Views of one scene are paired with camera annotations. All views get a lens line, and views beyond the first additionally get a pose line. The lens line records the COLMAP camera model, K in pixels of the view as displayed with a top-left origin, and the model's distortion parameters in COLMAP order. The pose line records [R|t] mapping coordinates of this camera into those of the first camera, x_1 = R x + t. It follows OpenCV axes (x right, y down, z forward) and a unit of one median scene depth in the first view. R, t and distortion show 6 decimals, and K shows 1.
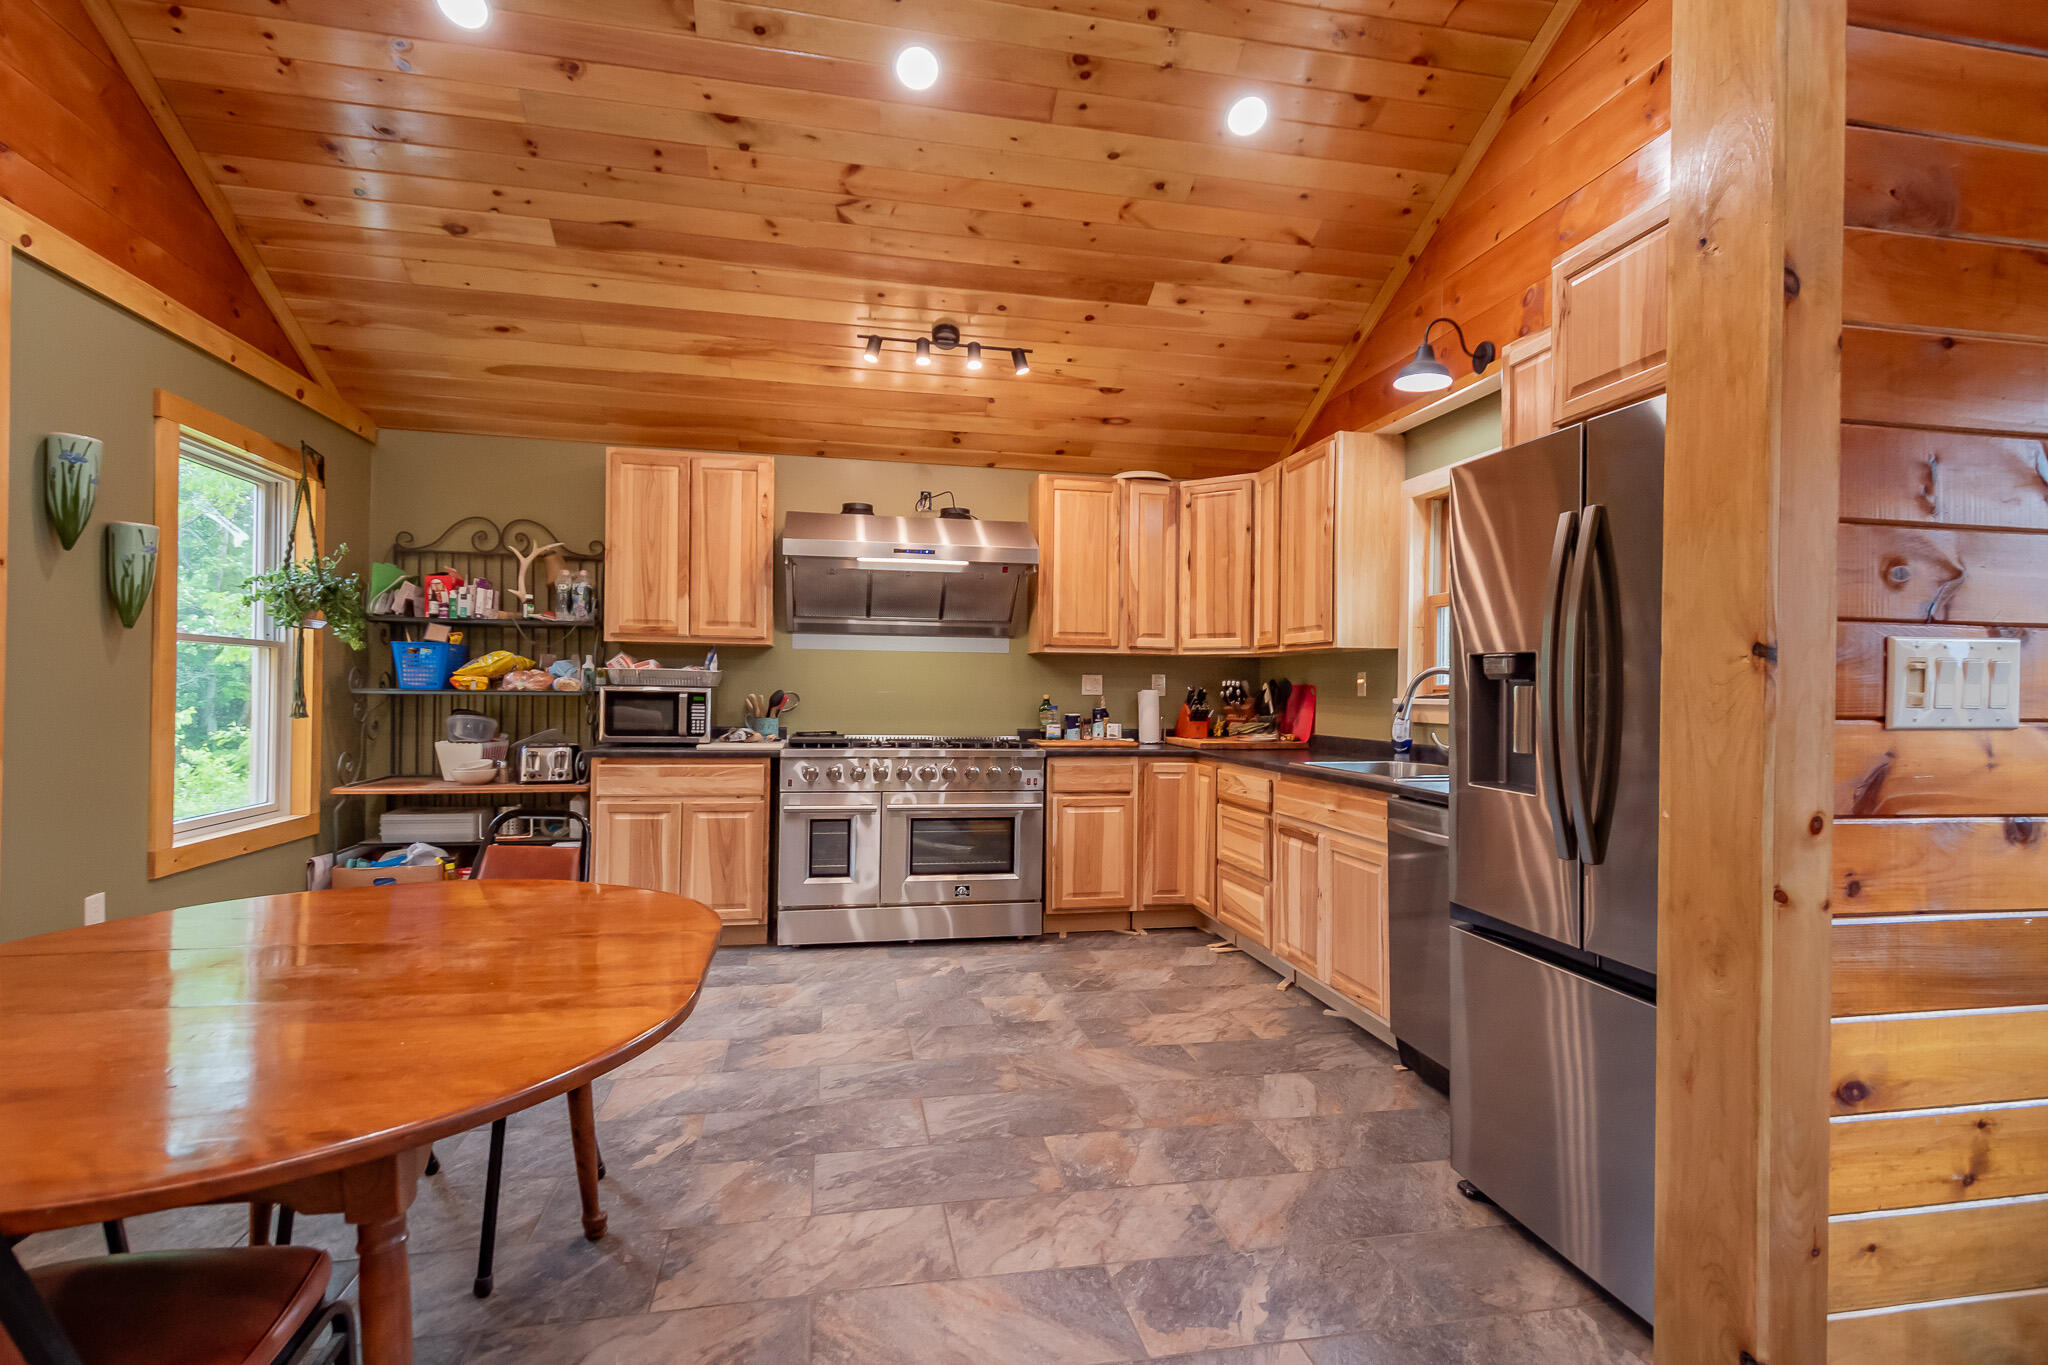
lens RADIAL K [[1000.1, 0, 1035.1], [0, 1000.1, 691.9], [0, 0, 1]] dist [0.025035, -0.009945]
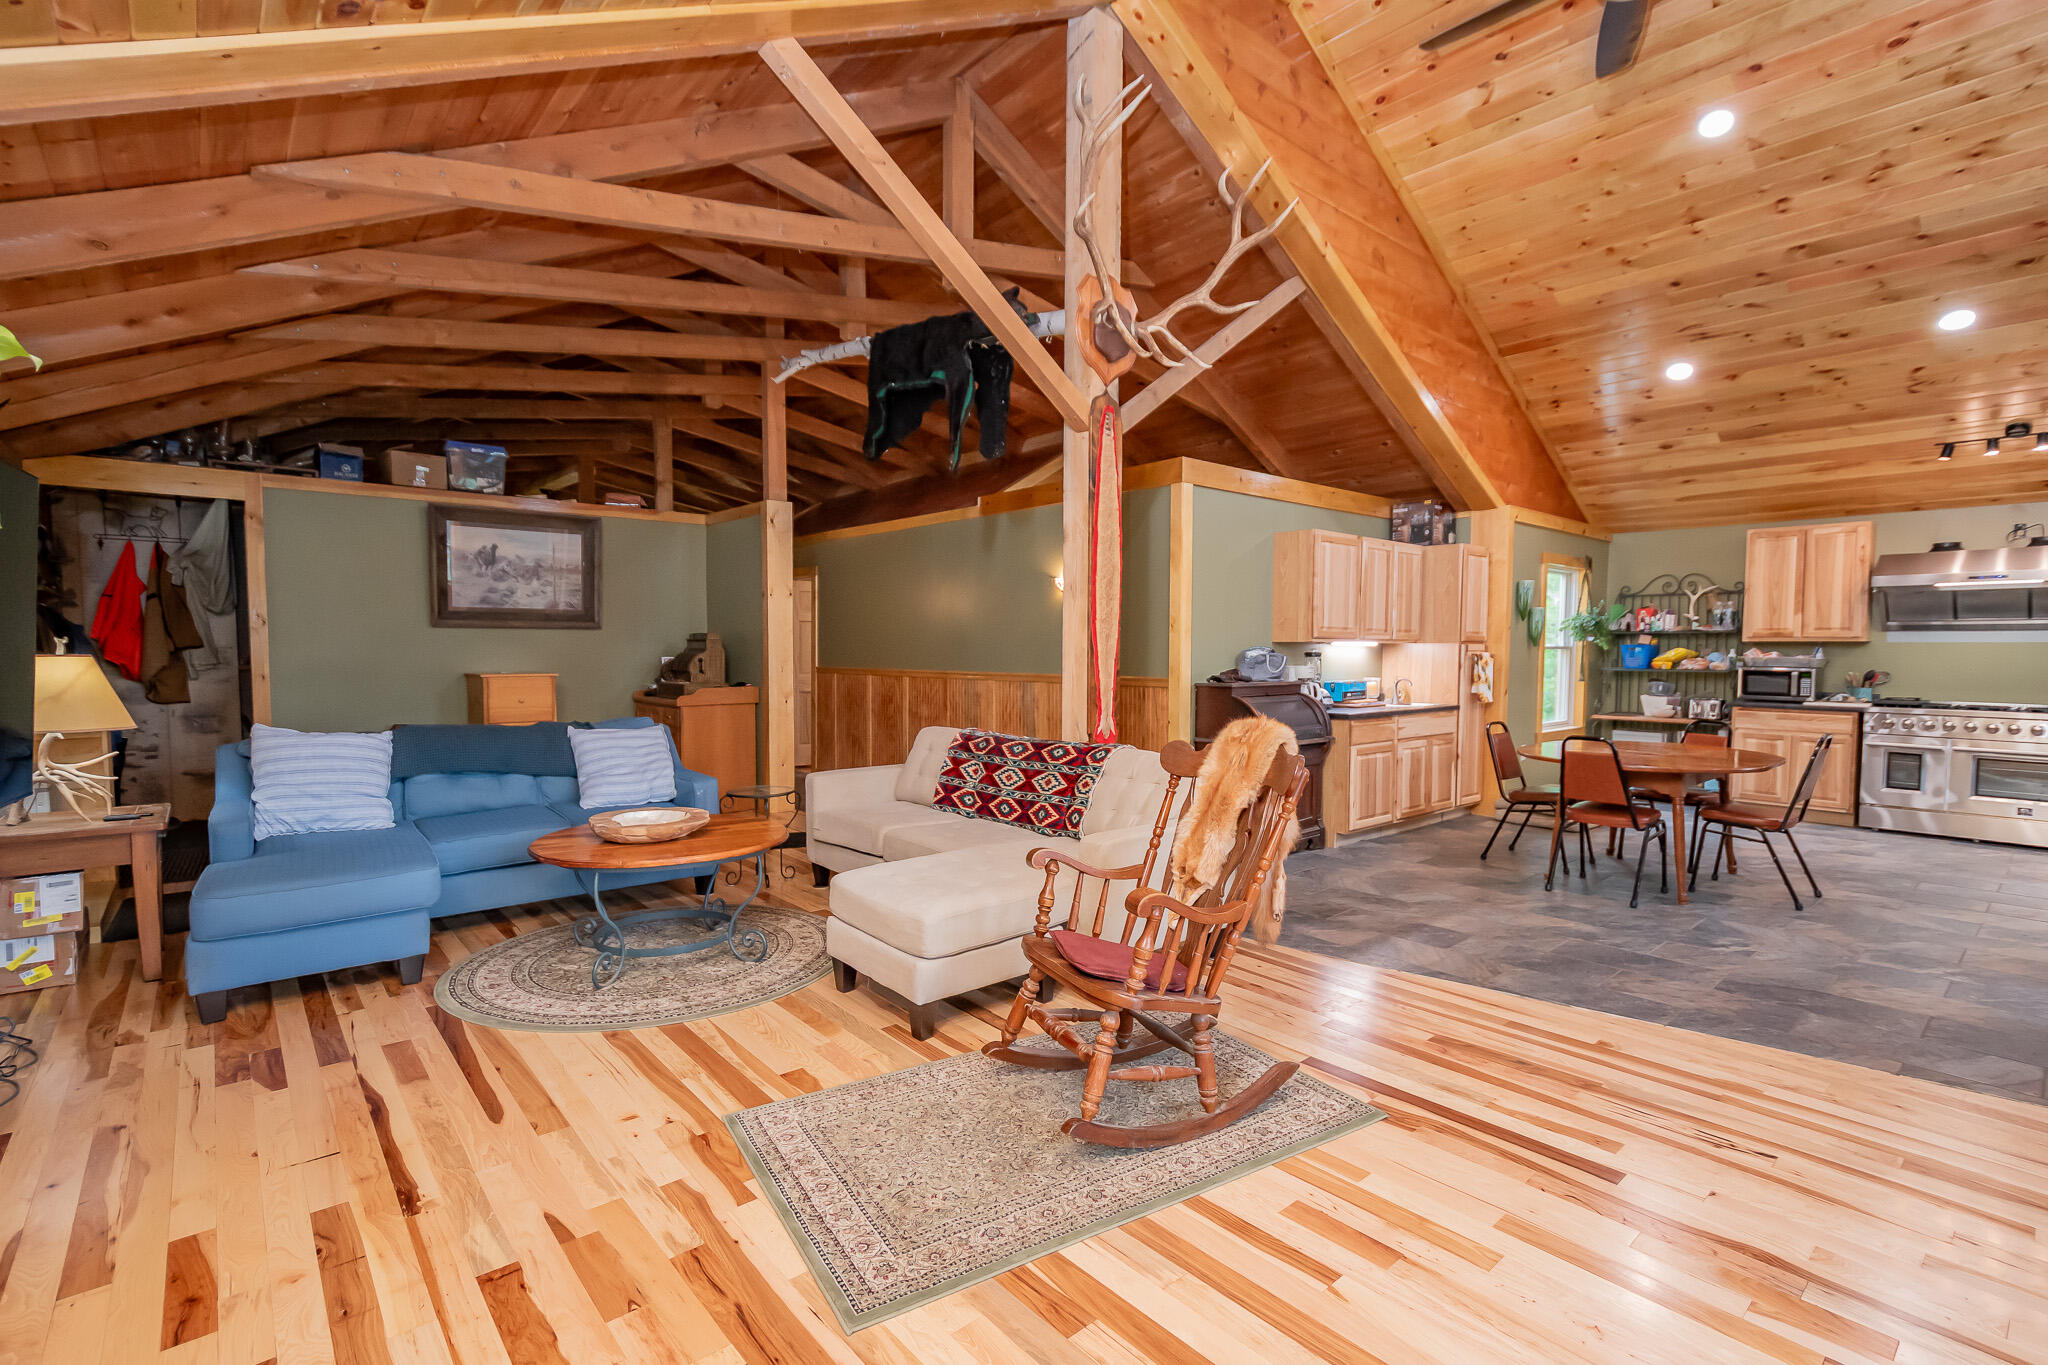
lens RADIAL K [[934.4, 0, 1035.4], [0, 934.4, 690.6], [0, 0, 1]] dist [0.026831, -0.012291]
pose [[0.497340, 0.030271, -0.867028, 0.402097], [0.001057, 0.999369, 0.035497, -0.025117], [0.867555, -0.018570, 0.496994, -0.920710]]
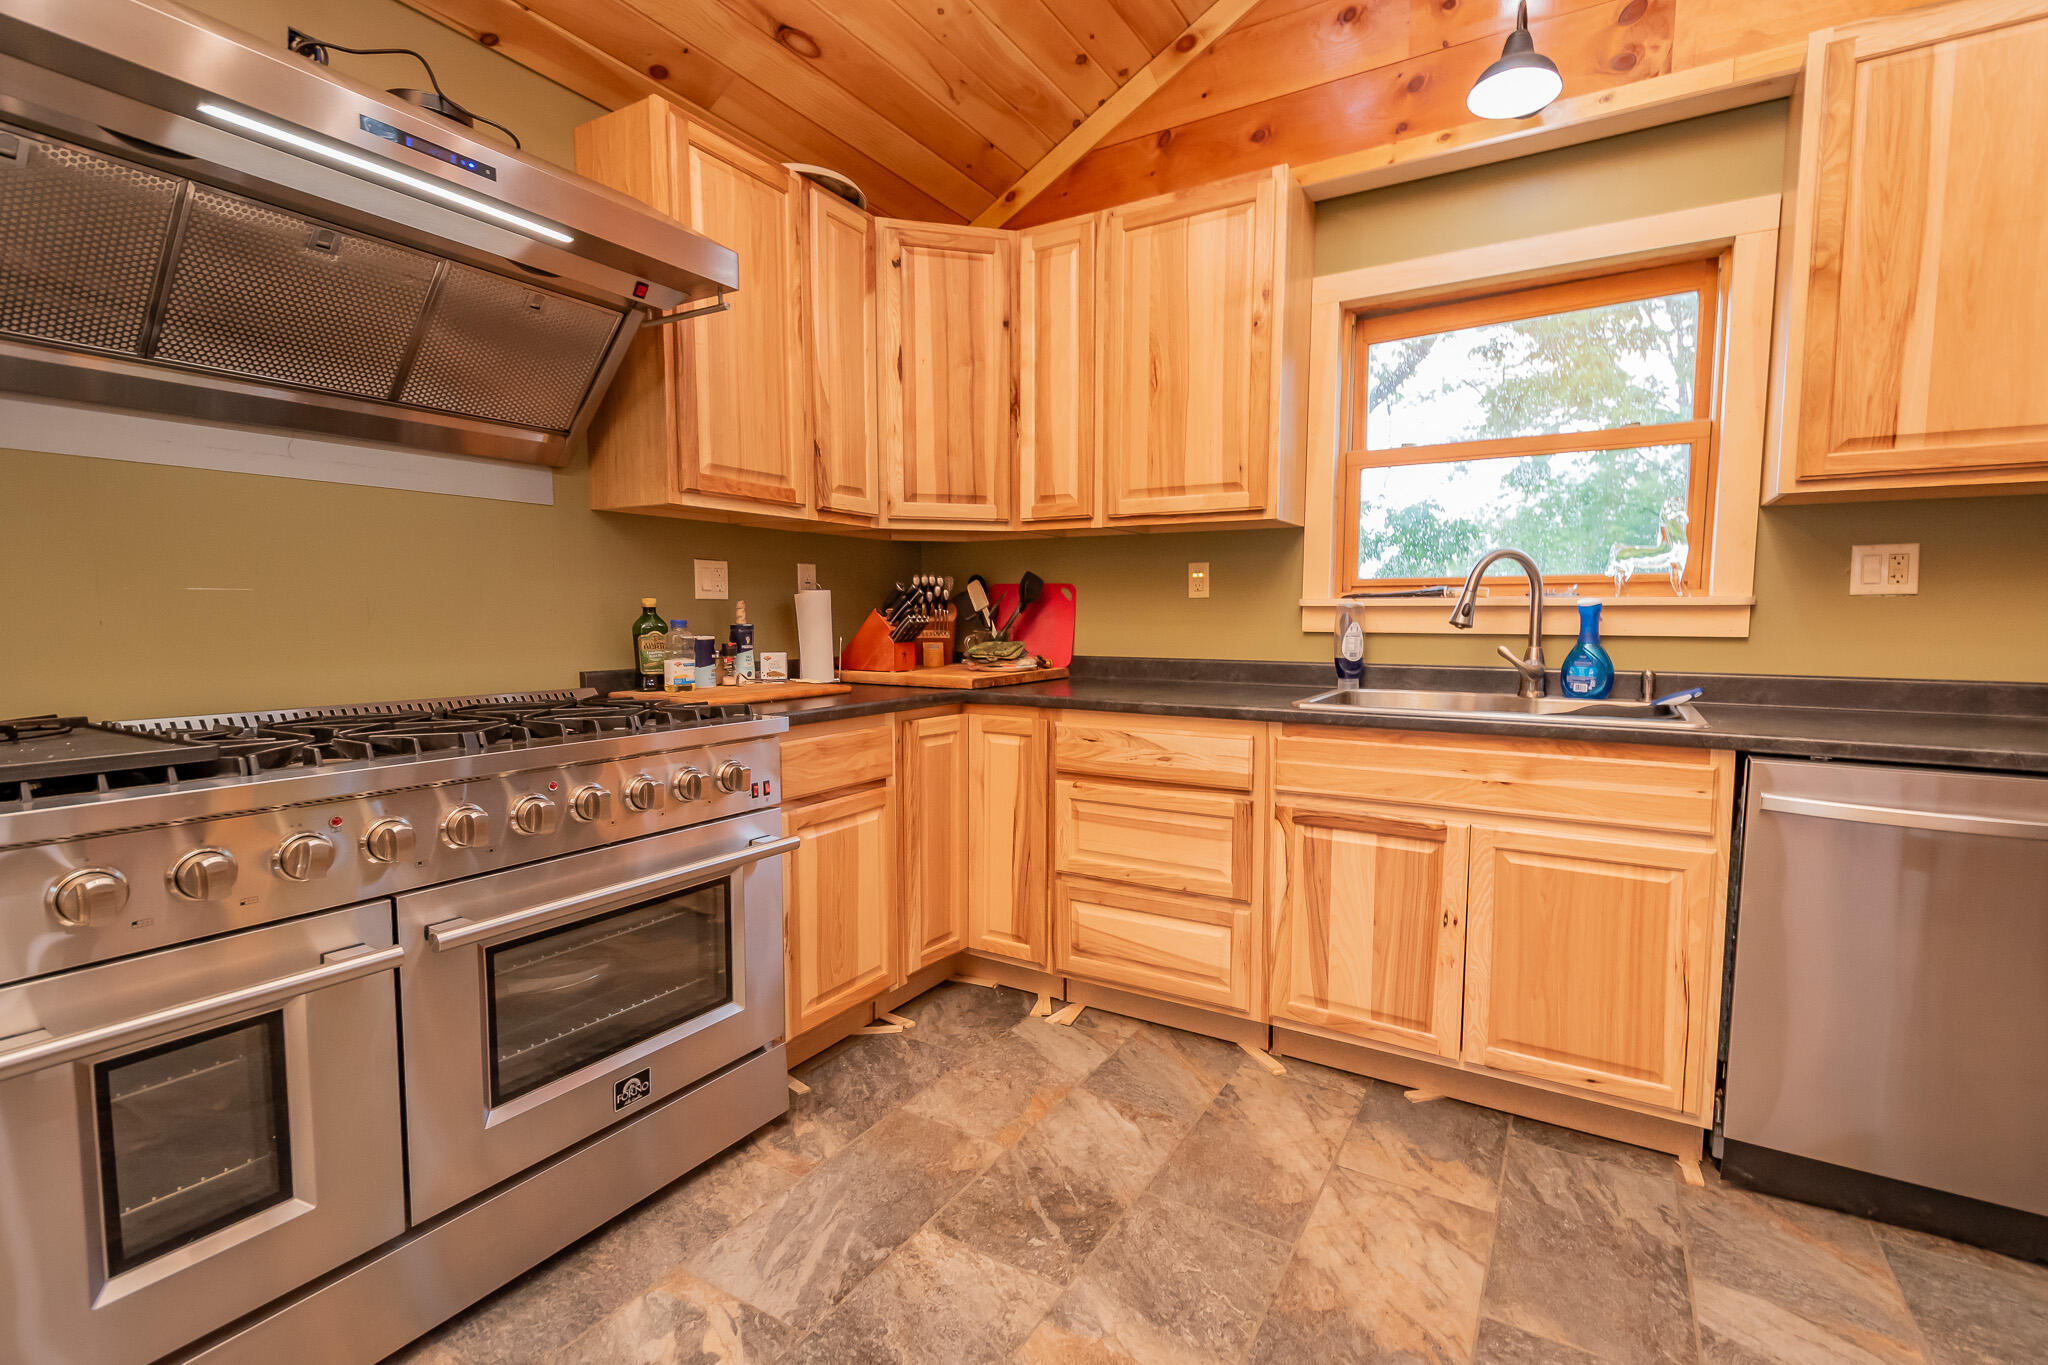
lens RADIAL K [[934.4, 0, 1035.4], [0, 934.4, 690.6], [0, 0, 1]] dist [0.026831, -0.012291]
pose [[0.676156, -0.073239, 0.733109, -0.231032], [0.008241, 0.995737, 0.091874, 0.008262], [-0.736712, -0.056079, 0.673877, 0.649744]]
